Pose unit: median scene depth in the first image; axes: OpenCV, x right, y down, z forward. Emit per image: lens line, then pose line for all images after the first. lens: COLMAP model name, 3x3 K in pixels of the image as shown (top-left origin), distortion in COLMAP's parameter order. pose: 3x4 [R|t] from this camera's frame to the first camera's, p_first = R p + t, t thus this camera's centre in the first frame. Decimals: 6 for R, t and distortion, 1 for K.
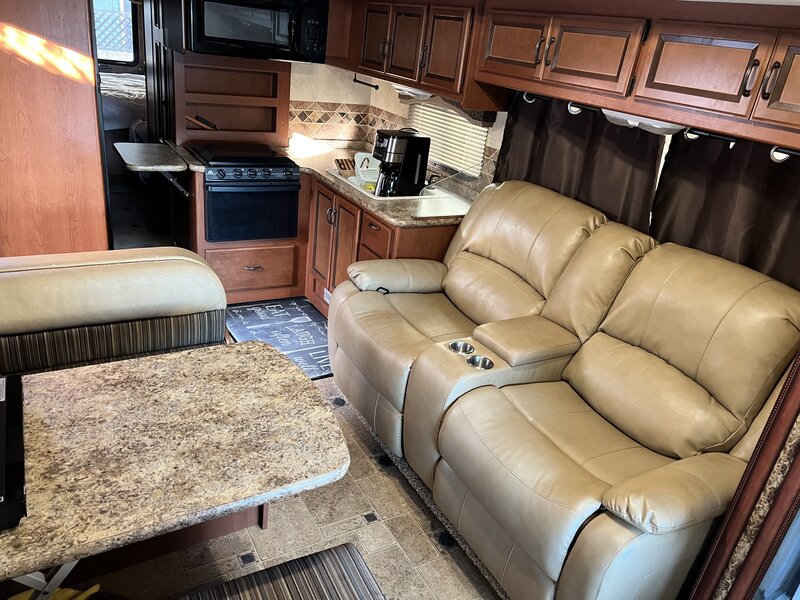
lens RADIAL K [[599.8, 0, 400.6], [0, 599.8, 301.5], [0, 0, 1]] dist [0.037176, -0.031871]
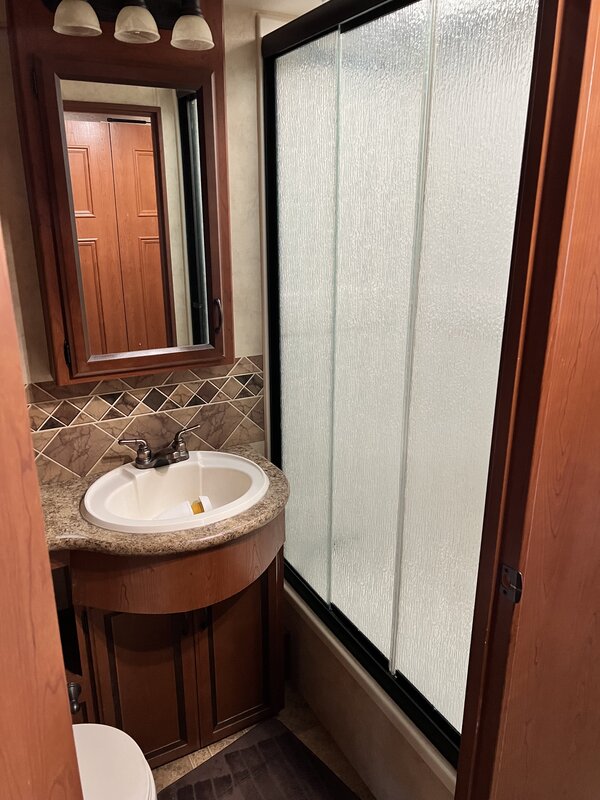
lens RADIAL K [[599.8, 0, 302.3], [0, 599.8, 399.9], [0, 0, 1]] dist [0.037176, -0.031871]
pose [[0.992627, -0.105787, -0.059159, -0.029485], [0.098471, 0.988442, -0.115264, -0.264661], [0.070669, 0.108588, 0.991572, 0.608955]]
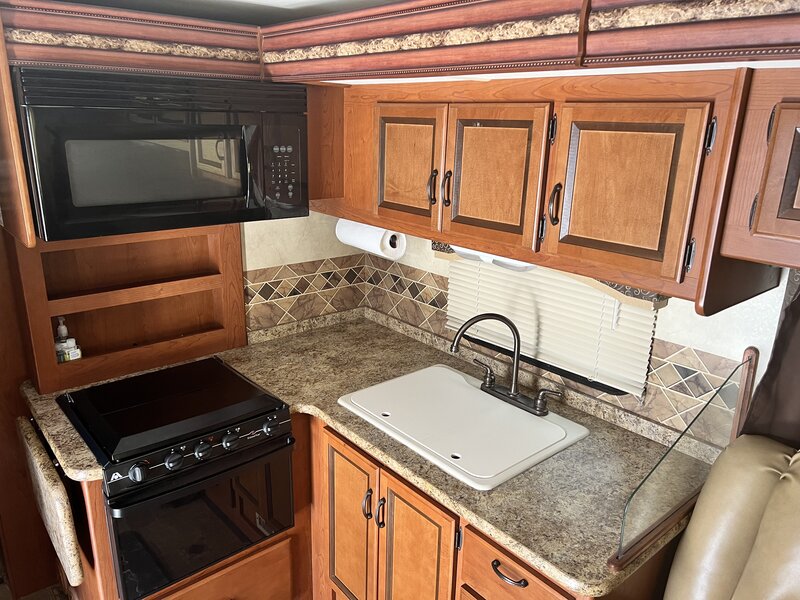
lens RADIAL K [[599.8, 0, 402.3], [0, 599.8, 301.9], [0, 0, 1]] dist [0.037176, -0.031871]
pose [[0.980223, -0.142867, 0.136936, -0.122518], [0.157235, 0.982429, -0.100554, -0.233282], [-0.120164, 0.120097, 0.985463, 0.426130]]
